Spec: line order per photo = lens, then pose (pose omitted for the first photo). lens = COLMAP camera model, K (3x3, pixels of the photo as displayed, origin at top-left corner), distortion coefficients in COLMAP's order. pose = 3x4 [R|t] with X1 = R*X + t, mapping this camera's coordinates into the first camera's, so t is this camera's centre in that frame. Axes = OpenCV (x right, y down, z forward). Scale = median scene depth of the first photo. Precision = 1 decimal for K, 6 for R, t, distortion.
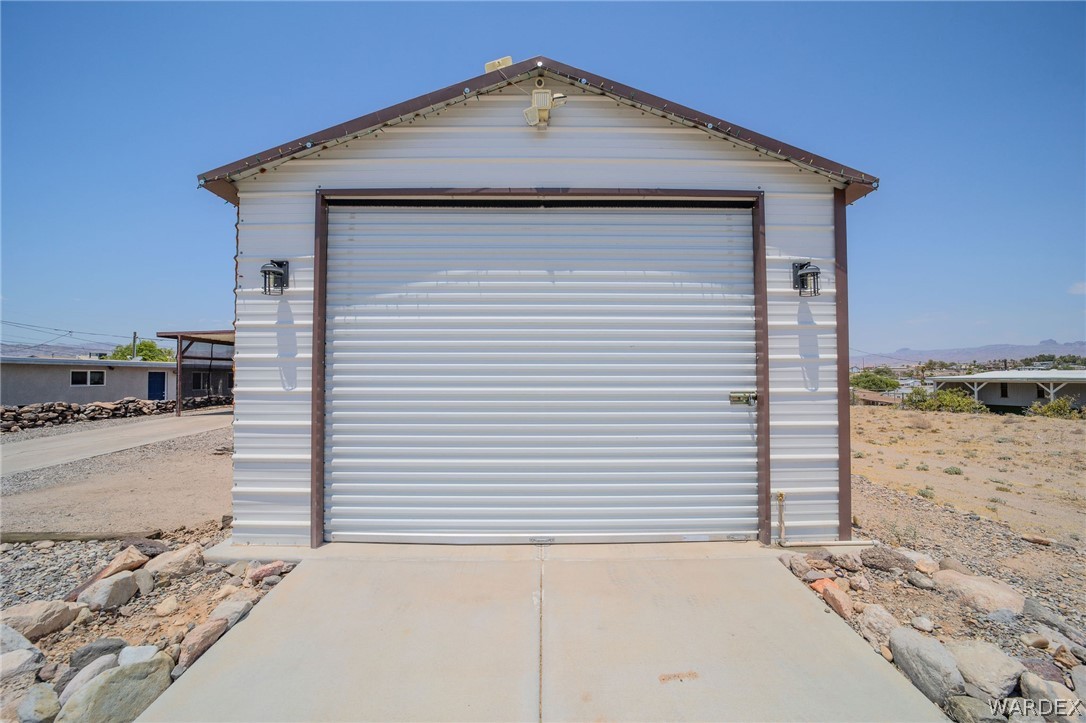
lens RADIAL K [[420.5, 0, 544.6], [0, 420.5, 366.0], [0, 0, 1]] dist [-0.039987, 0.010846]
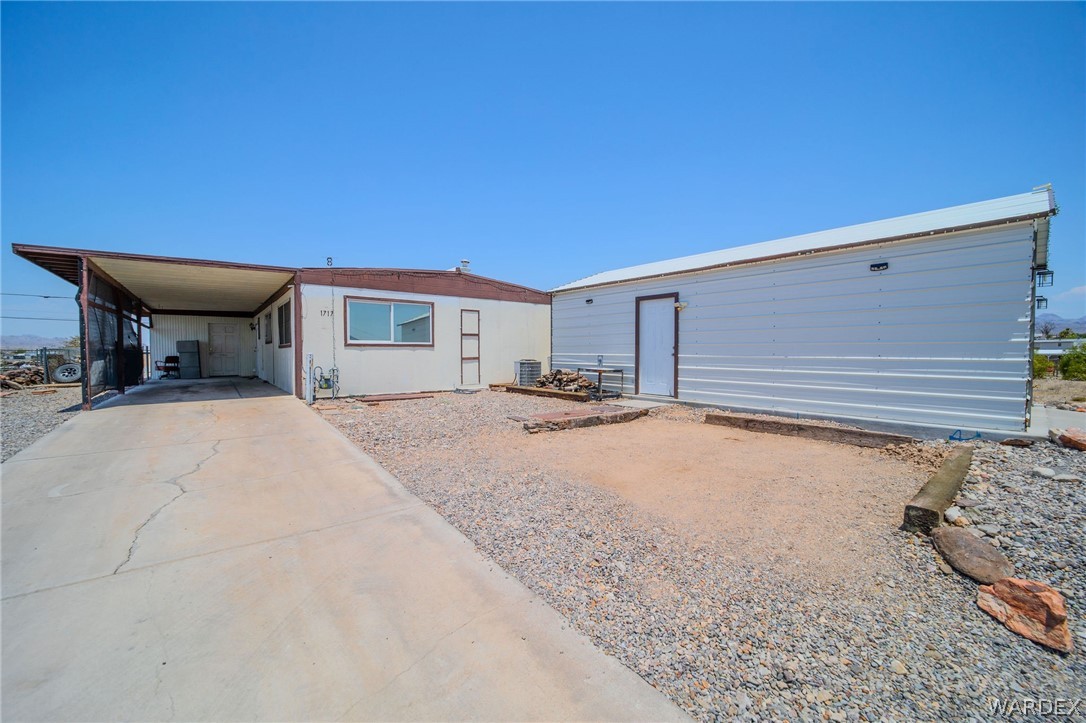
lens RADIAL K [[420.5, 0, 544.6], [0, 420.5, 366.0], [0, 0, 1]] dist [-0.039987, 0.010846]
pose [[0.776593, -0.018444, 0.629732, -3.266473], [-0.018795, 0.998448, 0.052421, 0.110154], [-0.629722, -0.052546, 0.775041, 0.938356]]
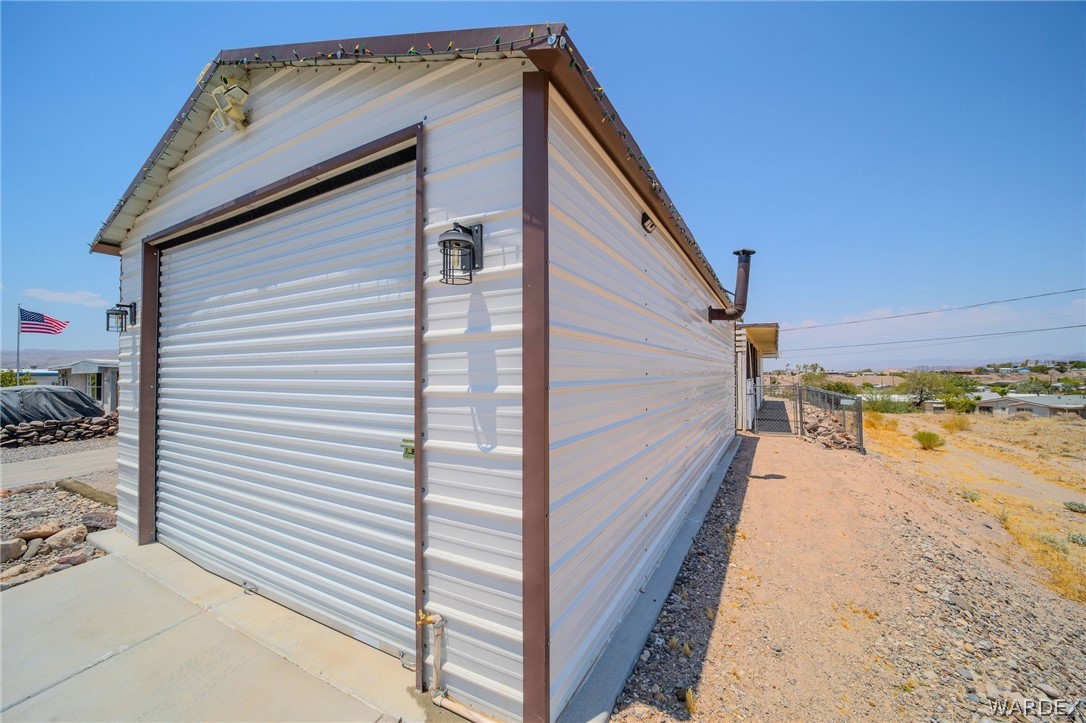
lens RADIAL K [[420.5, 0, 544.6], [0, 420.5, 366.0], [0, 0, 1]] dist [-0.039987, 0.010846]
pose [[0.871525, -0.011287, -0.490221, 0.991739], [0.015465, 0.999870, 0.004473, -0.055057], [0.490107, -0.011479, 0.871587, 0.542075]]
